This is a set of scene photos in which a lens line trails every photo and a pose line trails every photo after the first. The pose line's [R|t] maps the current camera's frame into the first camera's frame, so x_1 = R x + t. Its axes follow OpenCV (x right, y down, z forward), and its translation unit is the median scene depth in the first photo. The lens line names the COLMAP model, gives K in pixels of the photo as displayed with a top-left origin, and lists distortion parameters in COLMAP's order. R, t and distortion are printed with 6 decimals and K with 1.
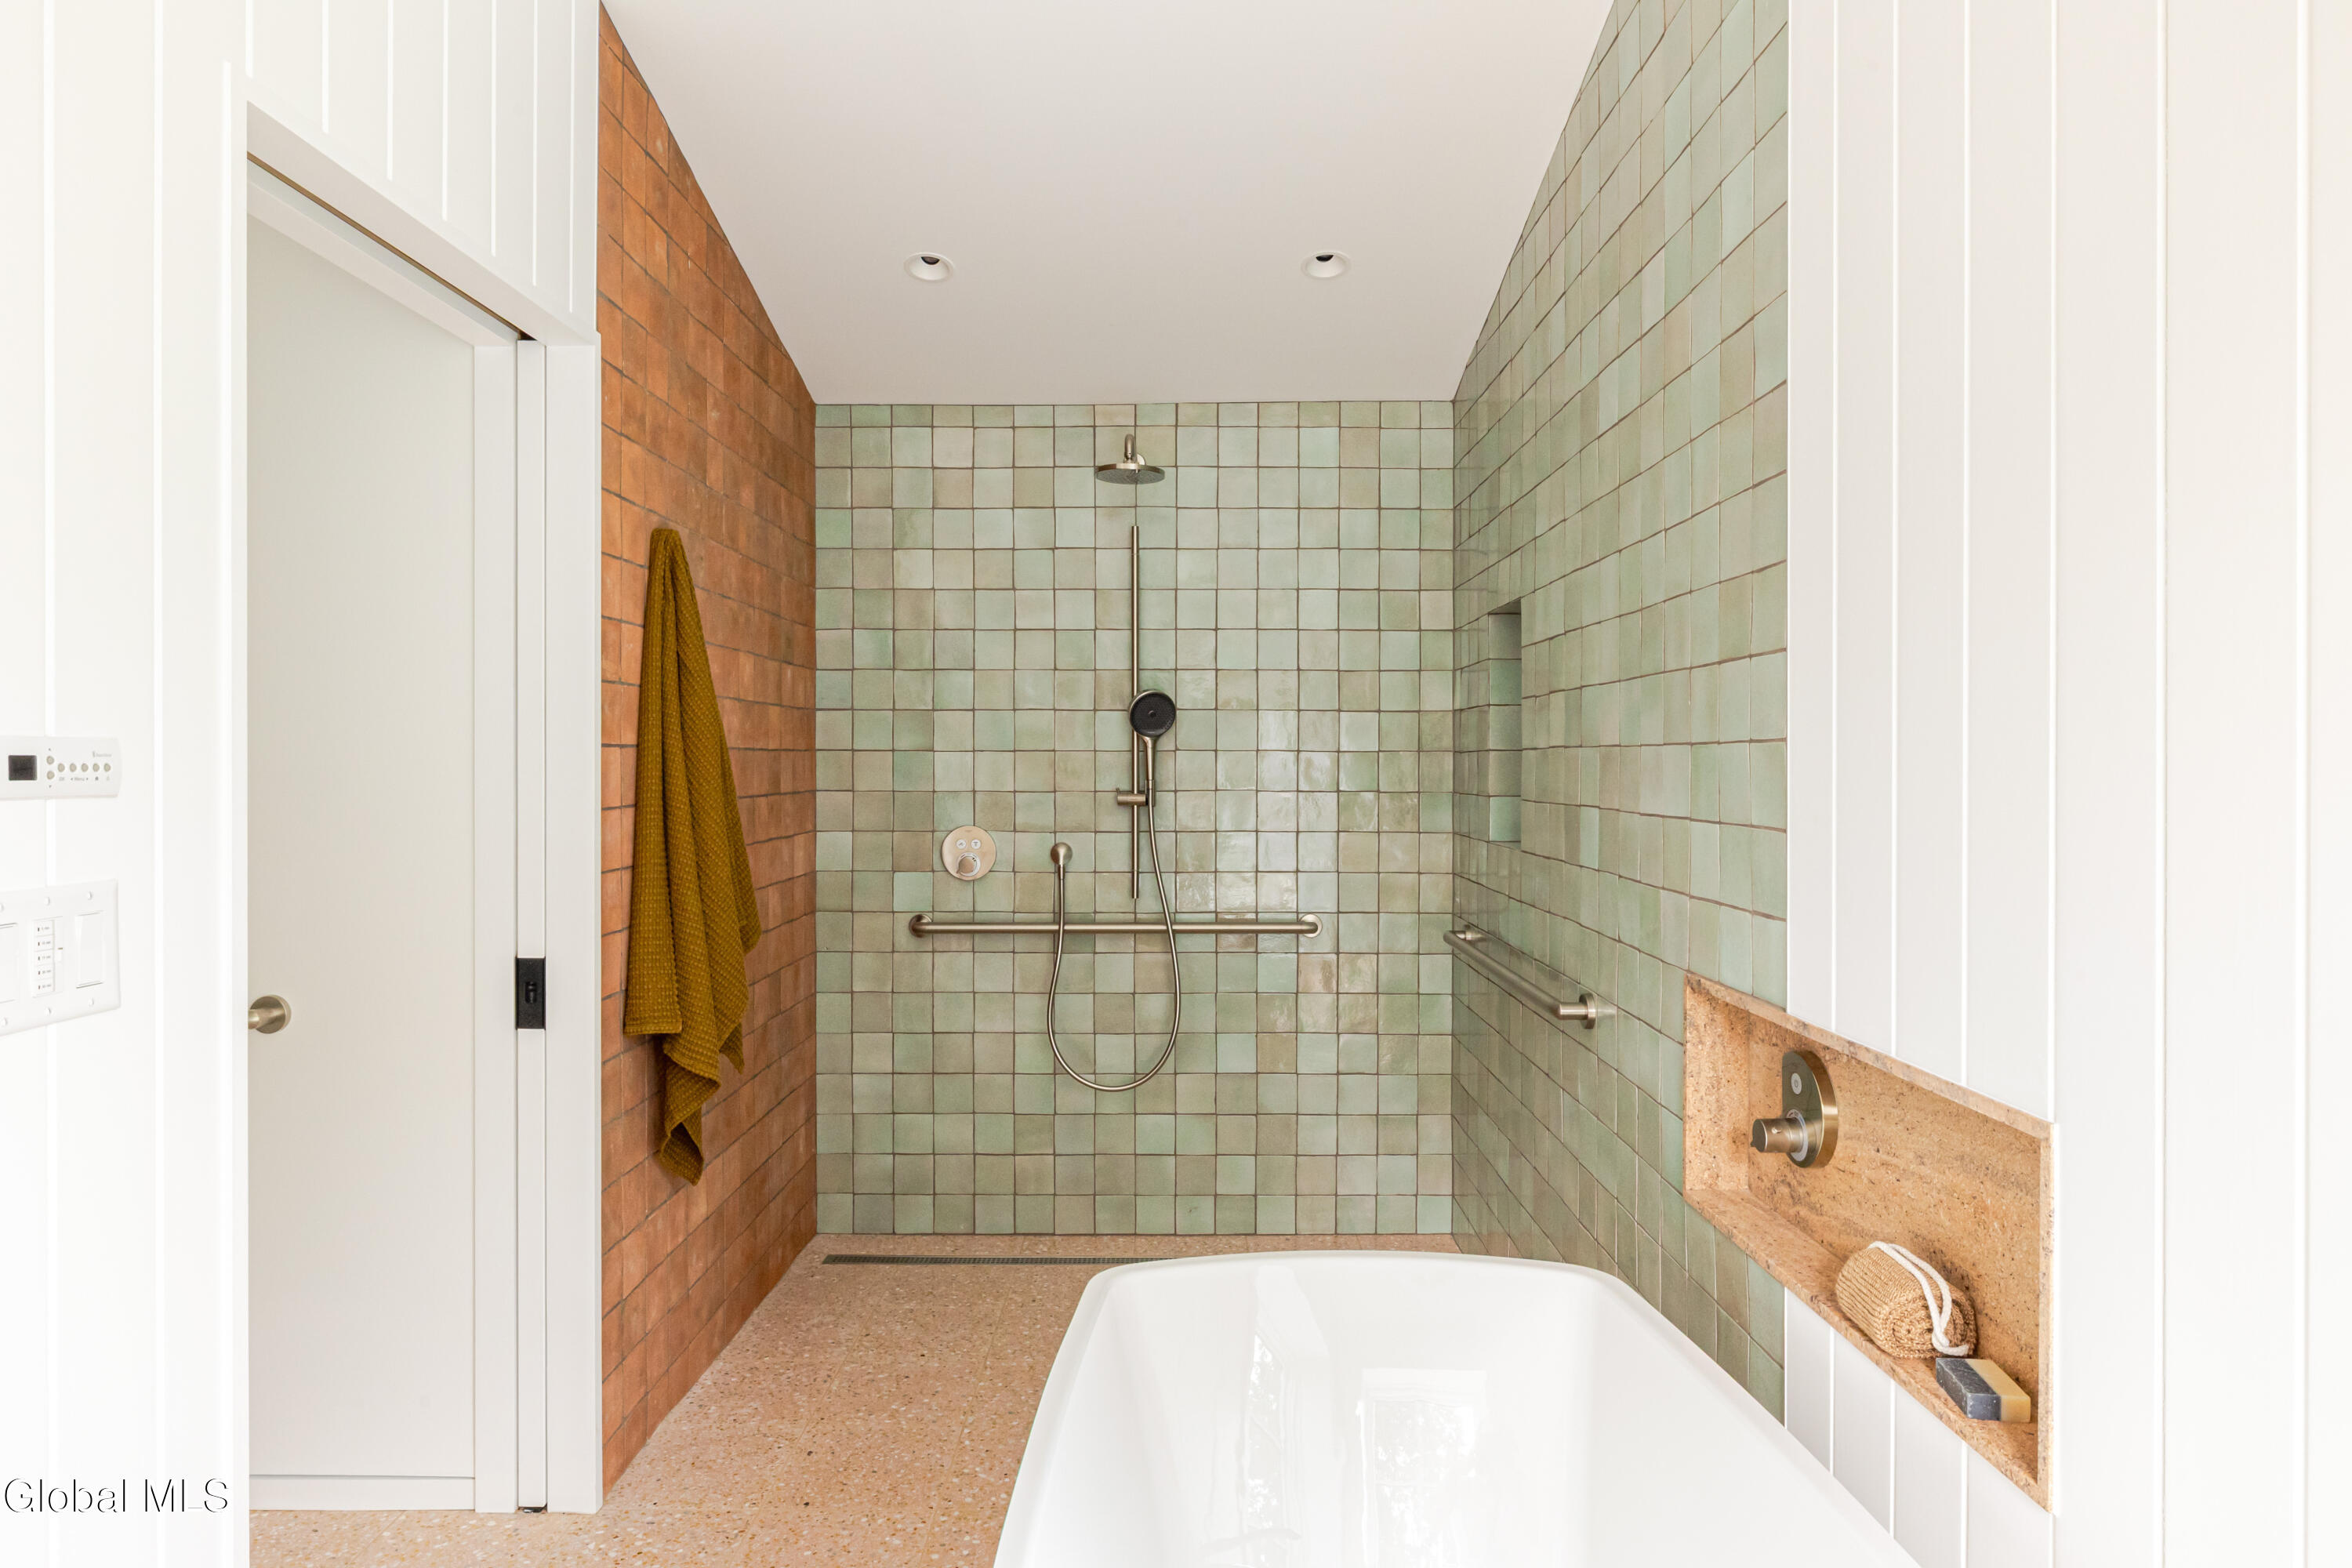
lens RADIAL K [[1374.3, 0, 1176.0], [0, 1374.3, 784.0], [0, 0, 1]] dist [-0.002978, -0.000951]
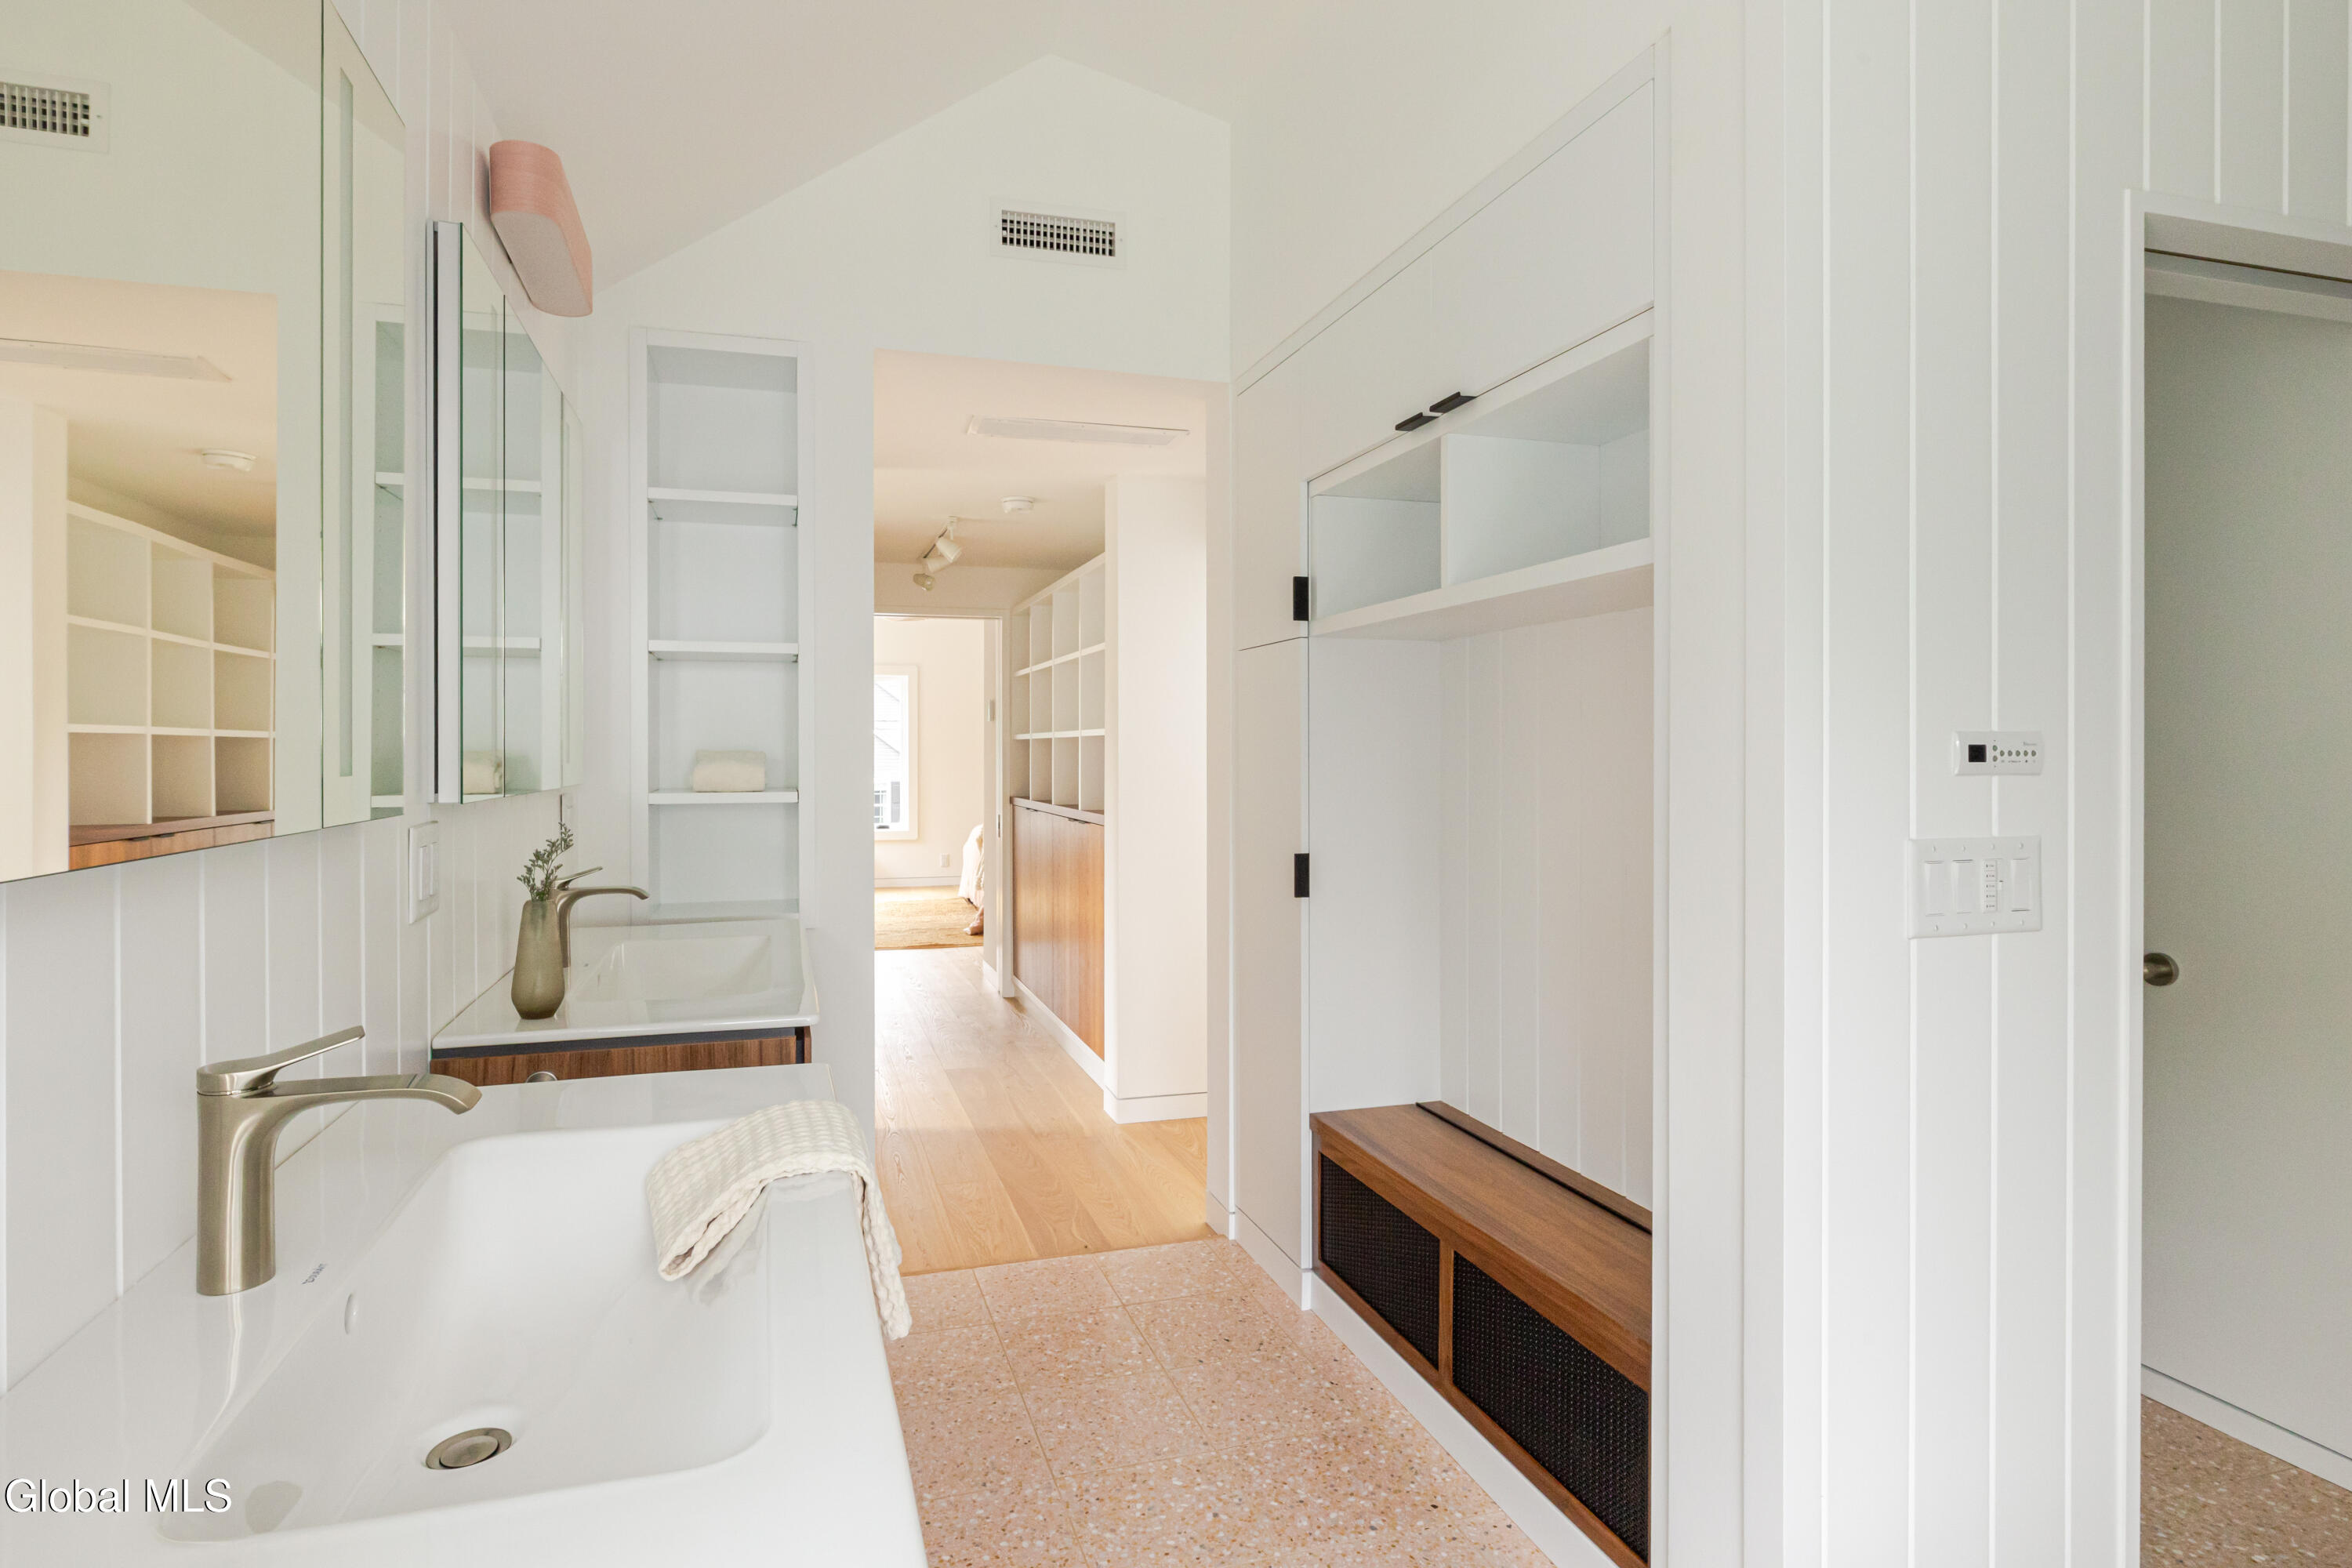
lens RADIAL K [[1243.7, 0, 1172.8], [0, 1243.7, 755.5], [0, 0, 1]] dist [-0.001739, -0.000206]
pose [[0.307611, 0.001147, -0.951512, 0.136562], [-0.008982, 0.999958, -0.001698, 0.000117], [0.951470, 0.009069, 0.307608, -0.199372]]
